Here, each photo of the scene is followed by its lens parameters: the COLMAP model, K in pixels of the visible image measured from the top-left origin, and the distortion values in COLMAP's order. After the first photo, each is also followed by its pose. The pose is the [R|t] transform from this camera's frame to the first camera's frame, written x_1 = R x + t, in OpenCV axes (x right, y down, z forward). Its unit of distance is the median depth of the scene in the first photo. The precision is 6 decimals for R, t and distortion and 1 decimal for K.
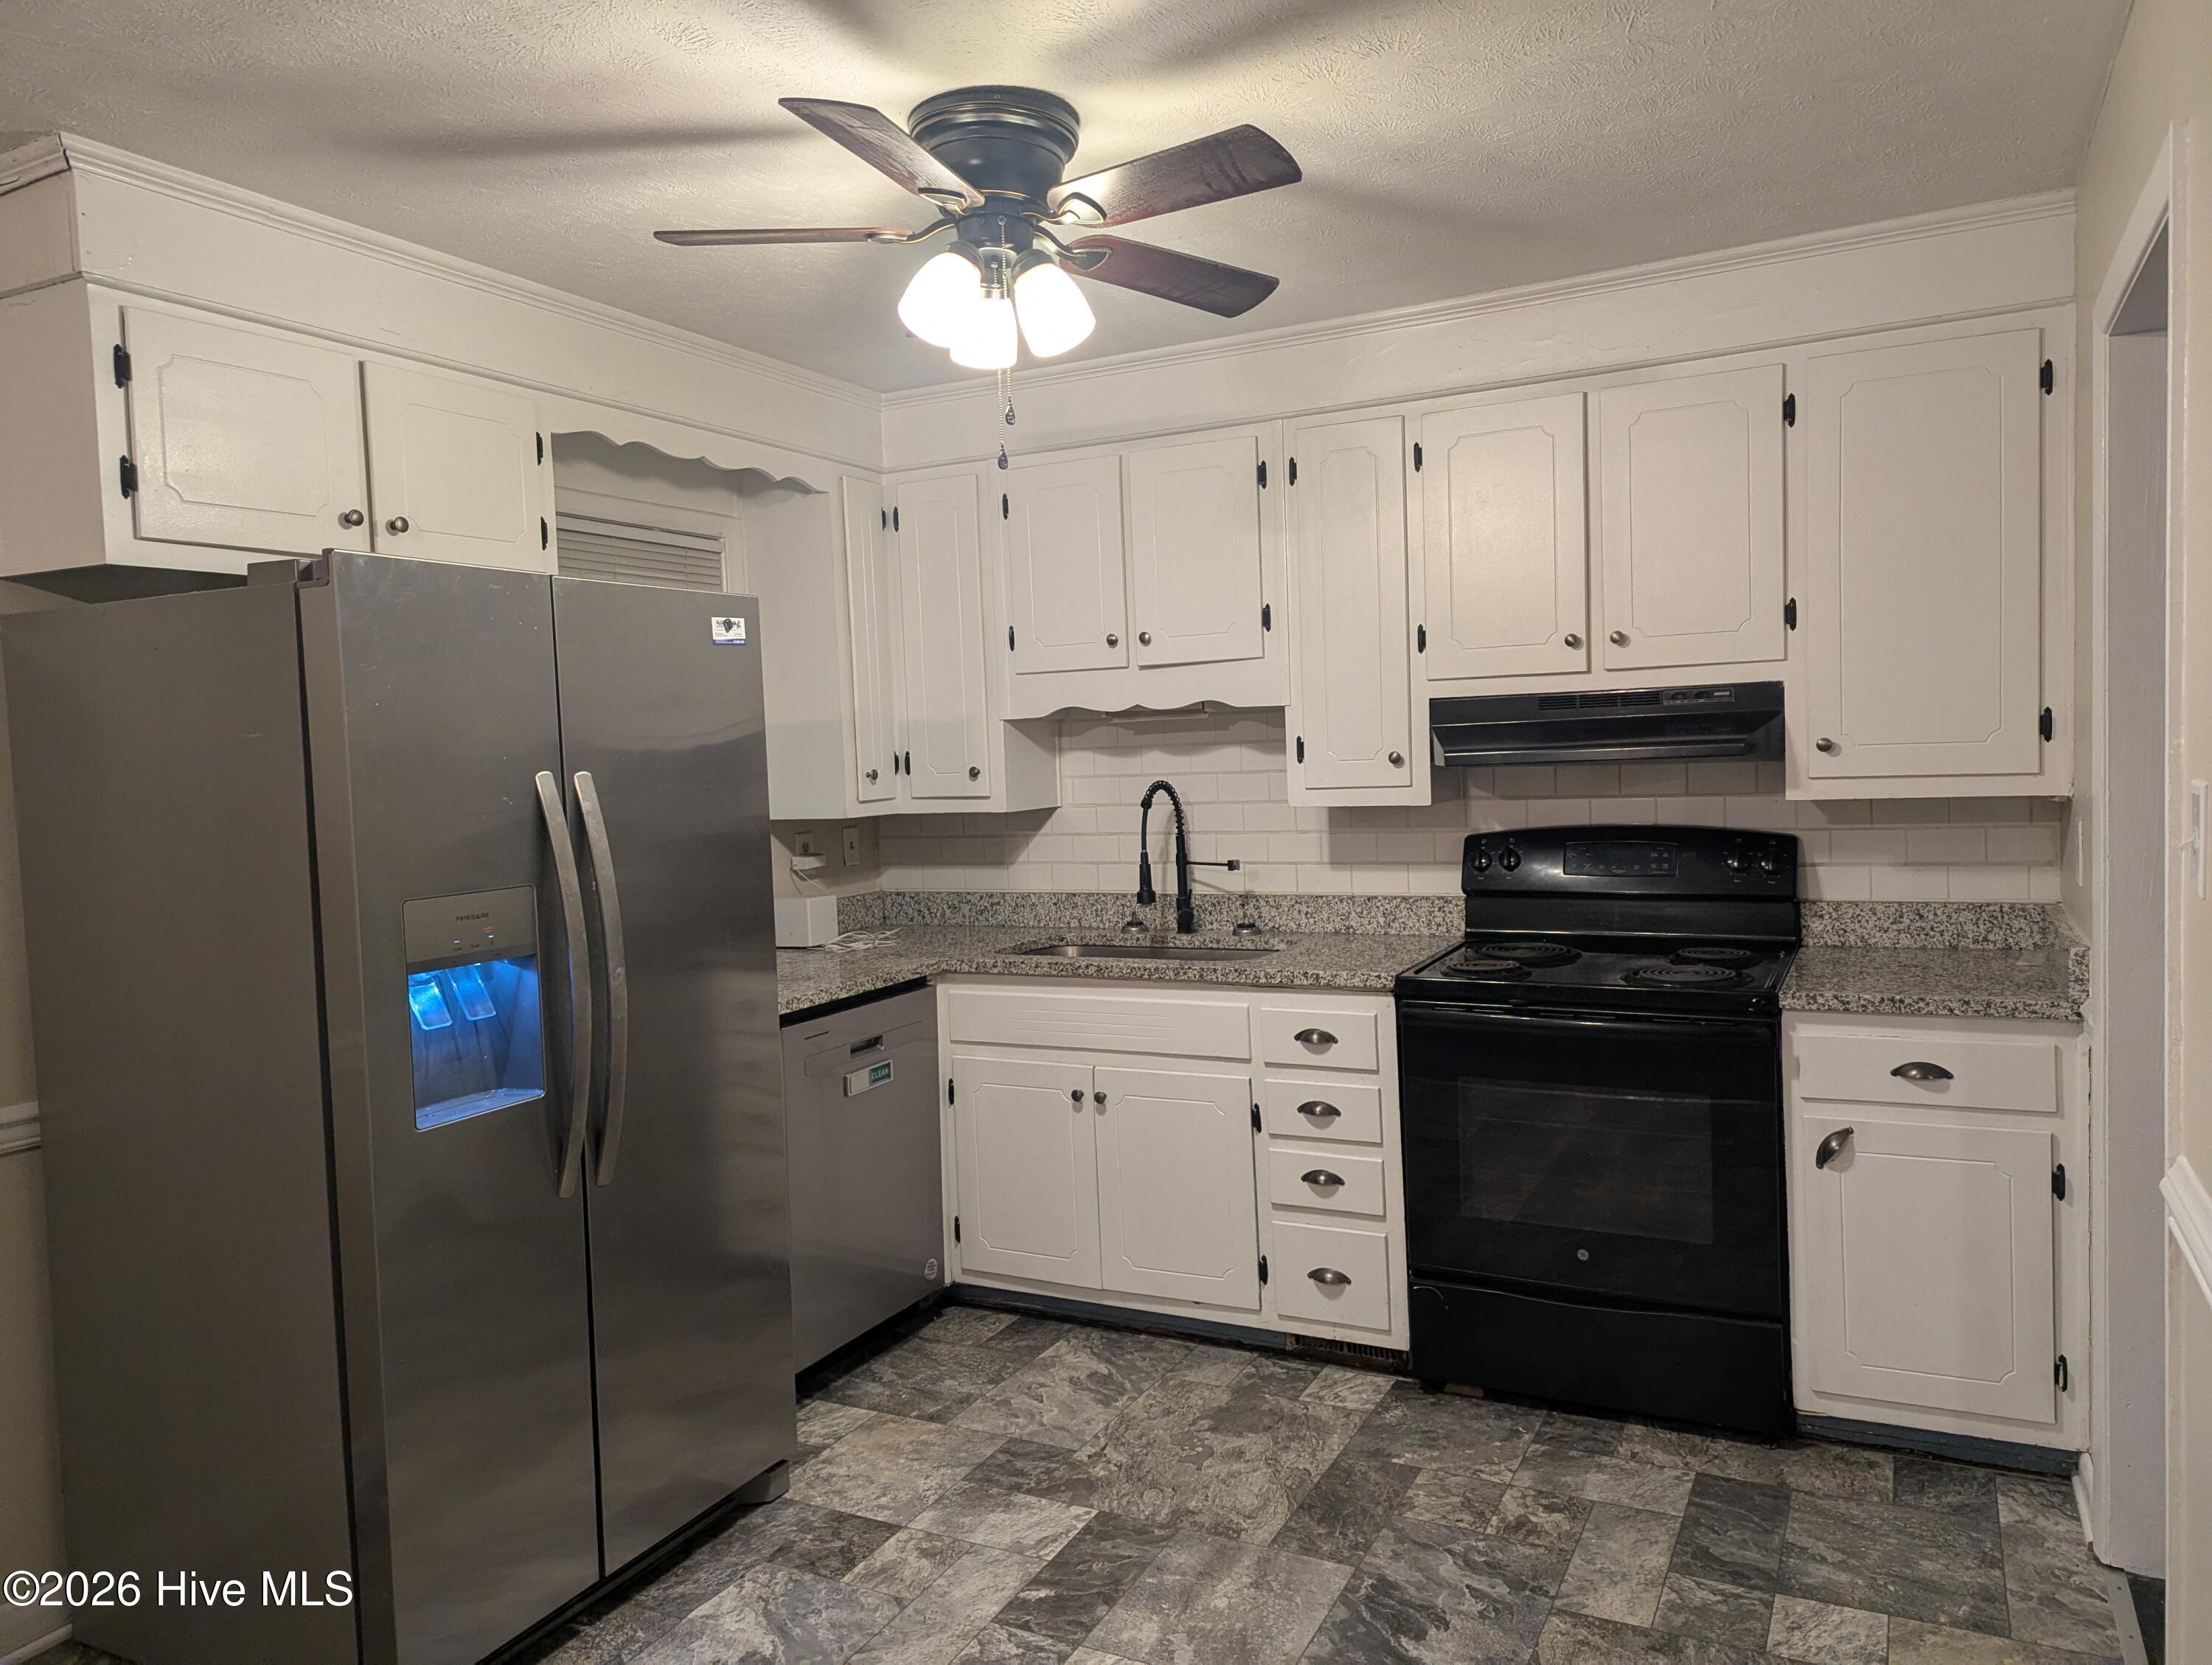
lens RADIAL K [[1548.9, 0, 1108.4], [0, 1548.9, 827.3], [0, 0, 1]] dist [0.068992, -0.065570]
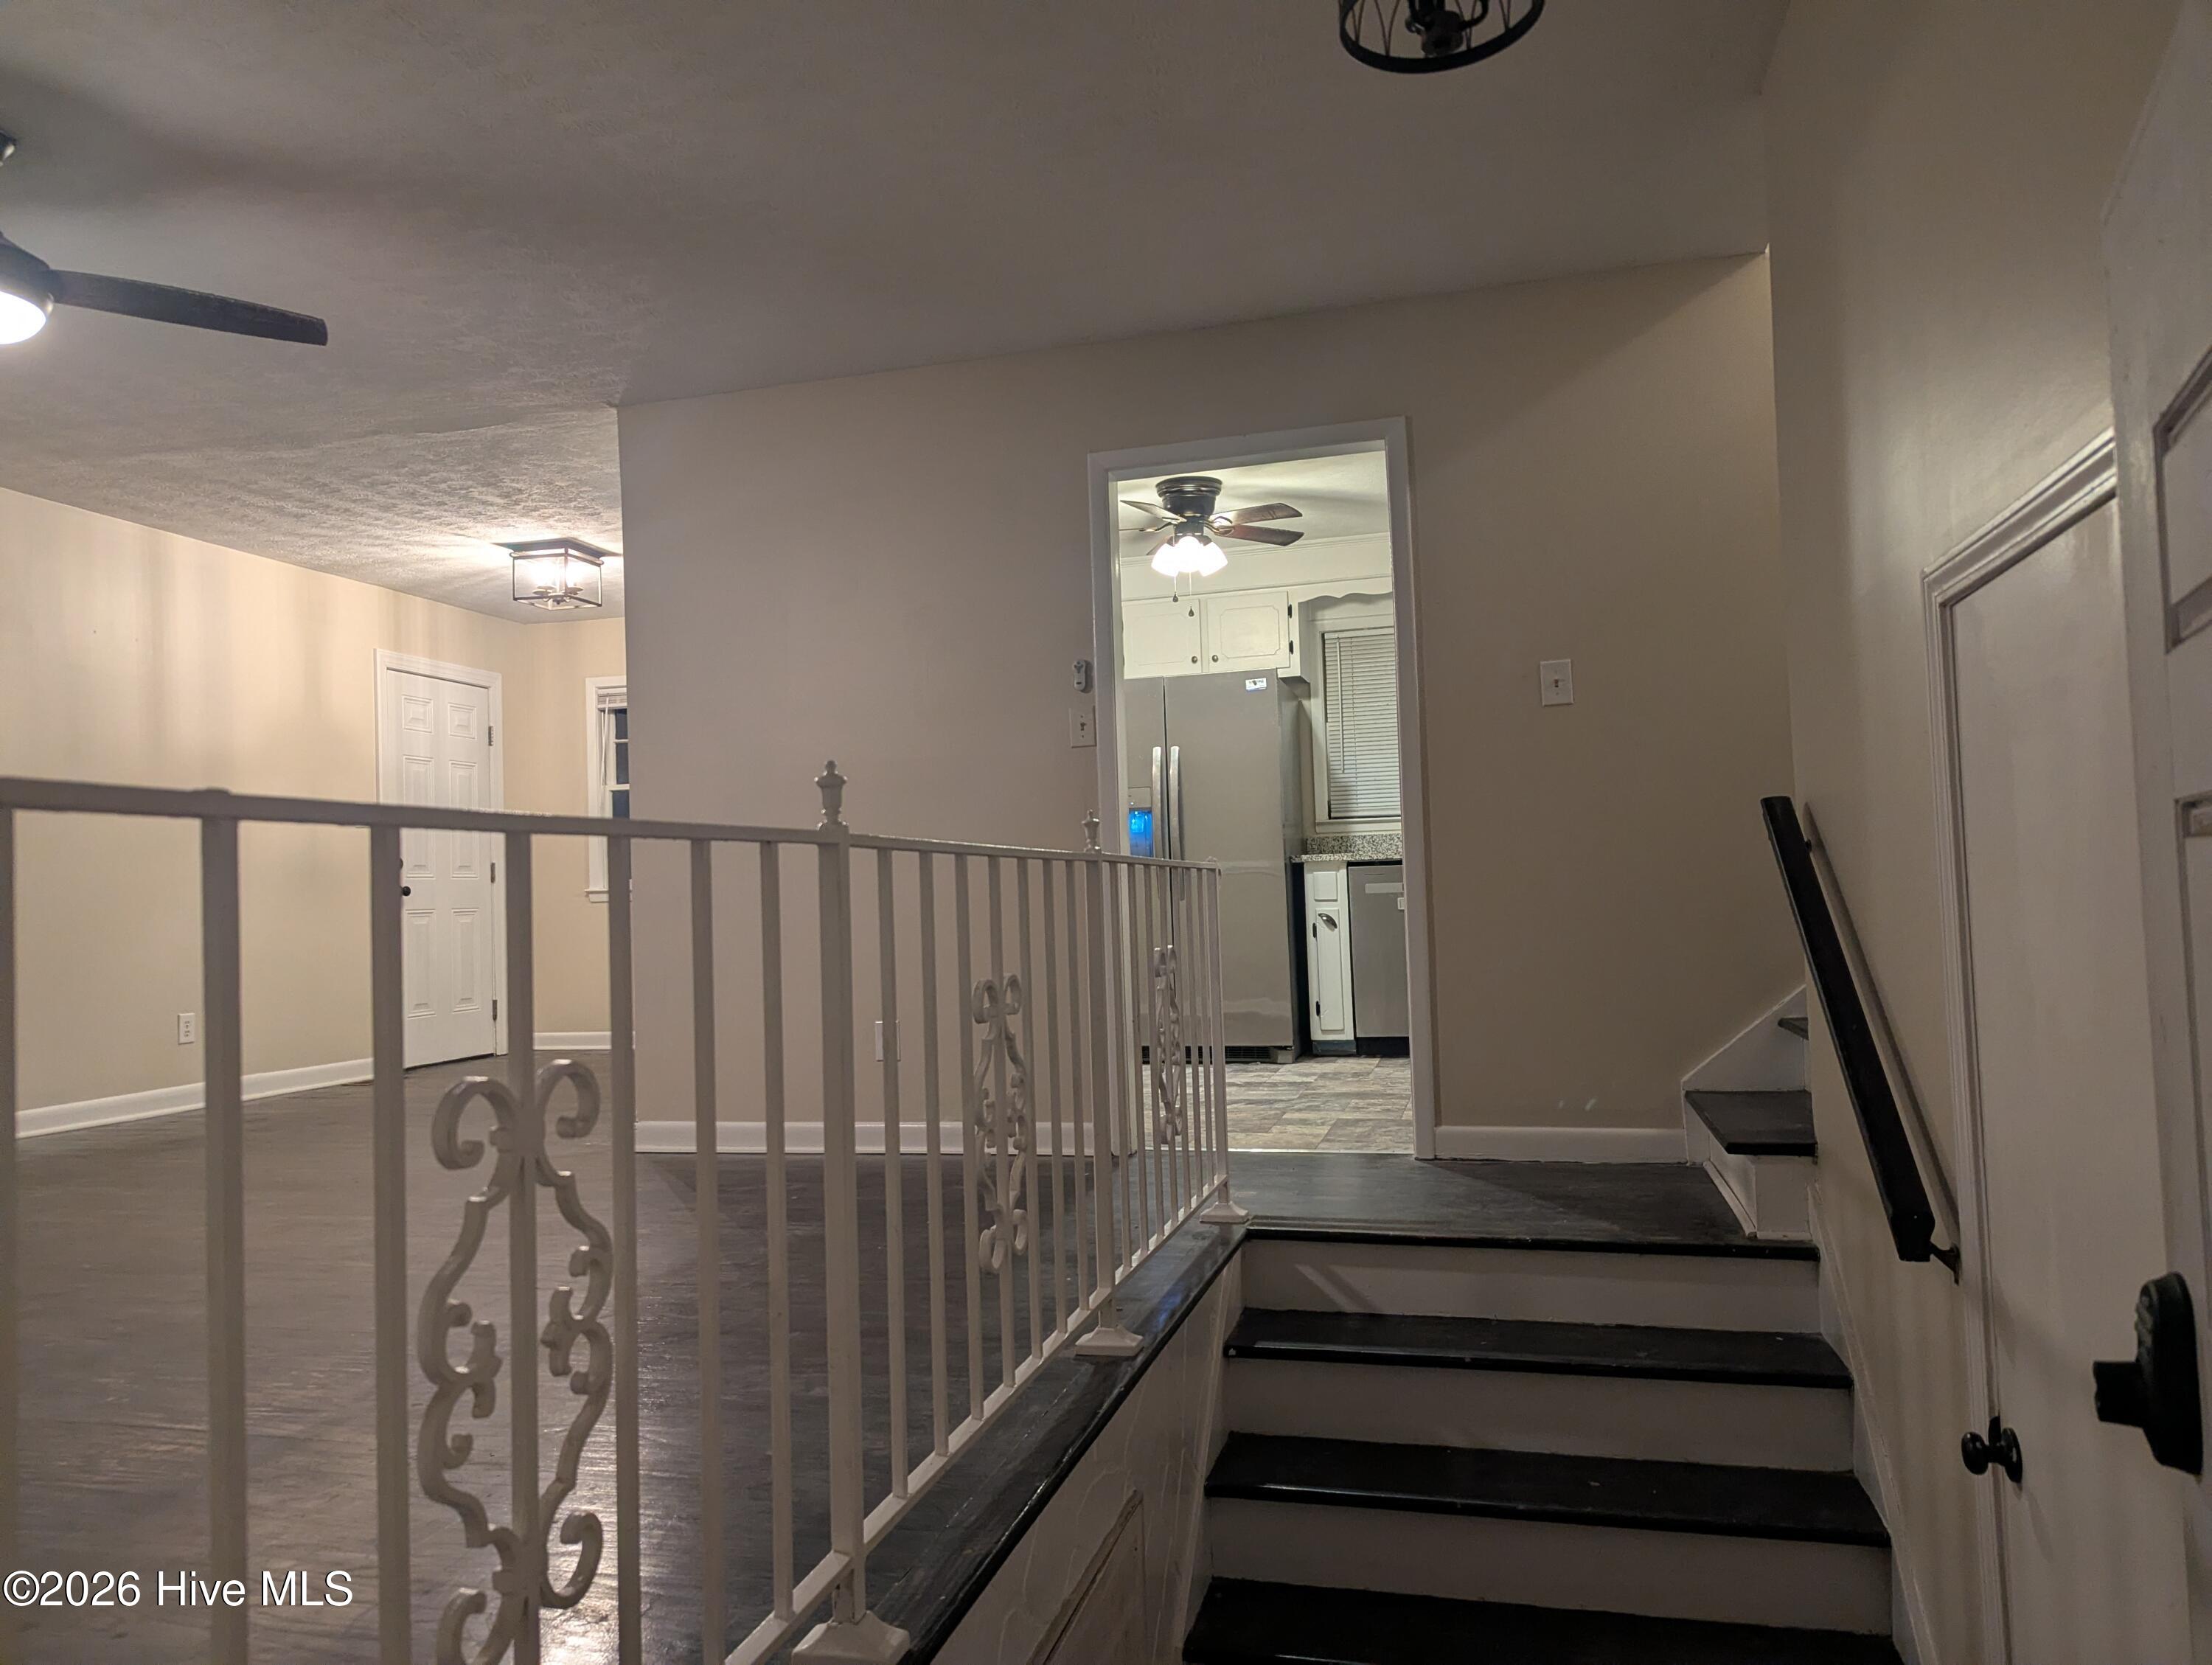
lens RADIAL K [[1548.9, 0, 1068.2], [0, 1548.9, 838.0], [0, 0, 1]] dist [0.068992, -0.065570]
pose [[0.197406, -0.005139, -0.980308, 1.896675], [-0.024990, 0.999635, -0.010273, 0.130394], [0.980003, 0.026526, 0.197205, 0.243759]]
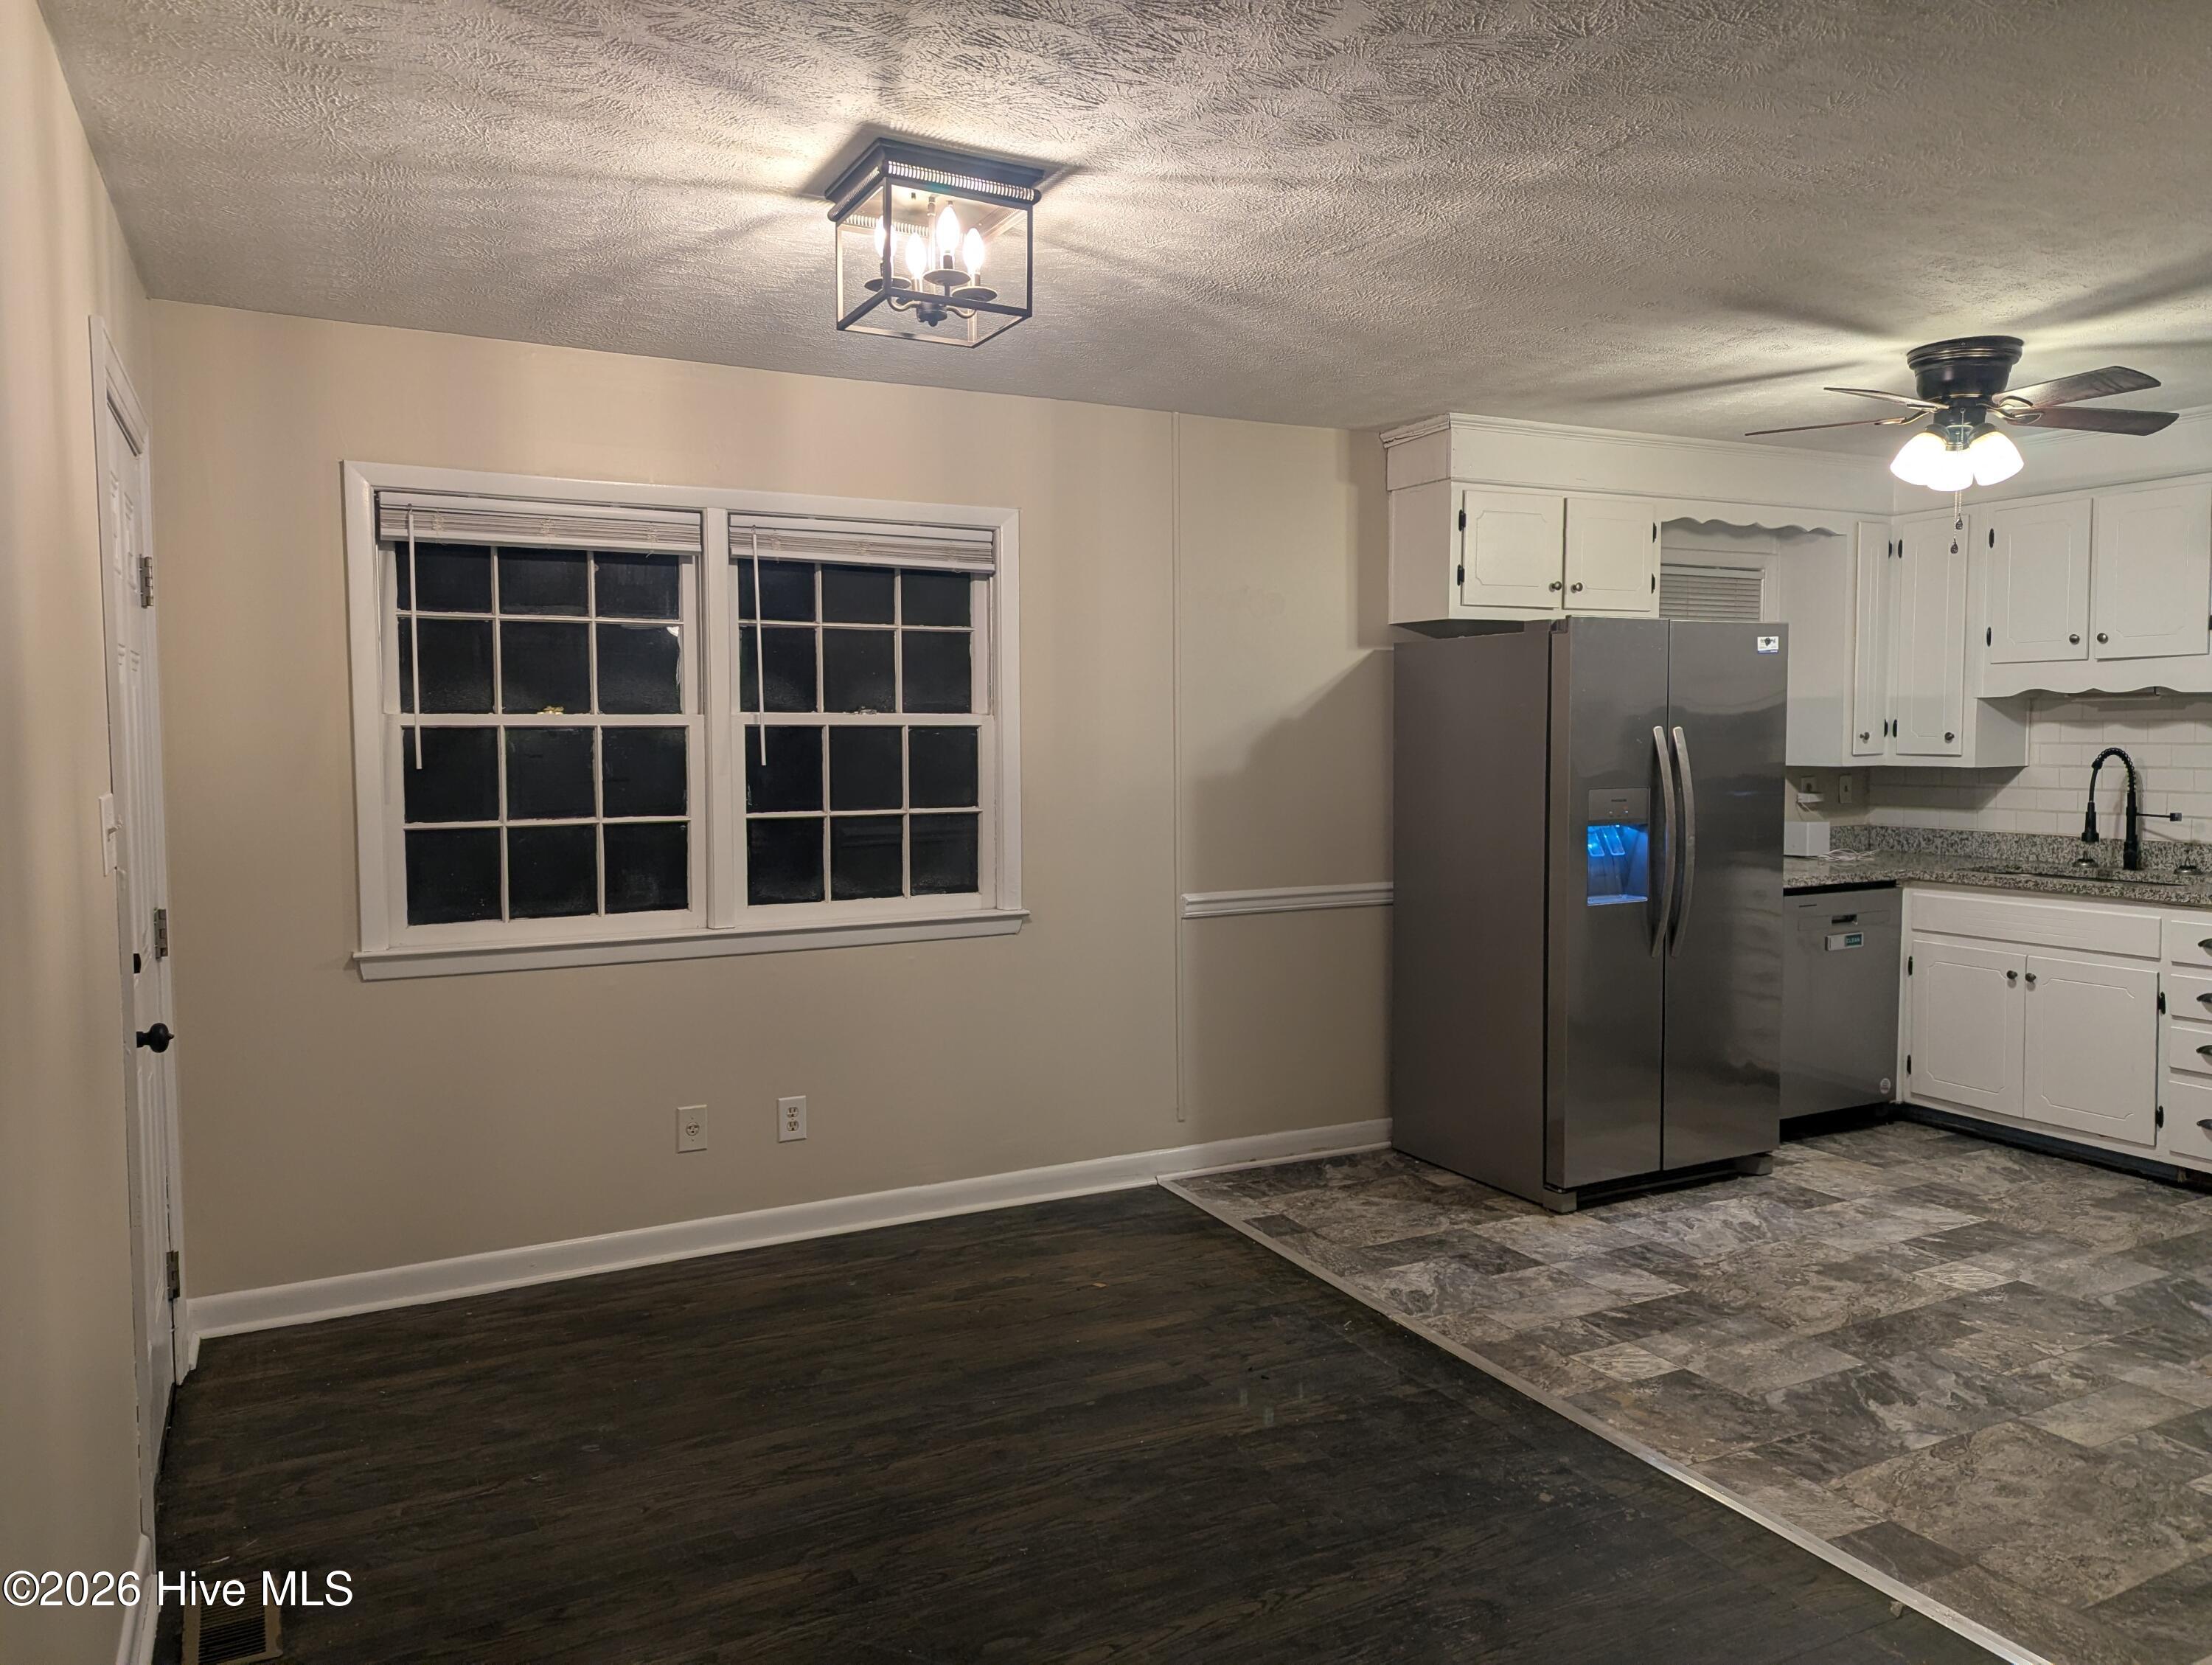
lens RADIAL K [[1548.9, 0, 1105.4], [0, 1548.9, 821.1], [0, 0, 1]] dist [0.068992, -0.065570]
pose [[0.814485, 0.066435, -0.576369, 0.145691], [-0.053796, 0.997791, 0.038989, 0.031794], [0.577685, -0.000750, 0.816259, -0.724051]]
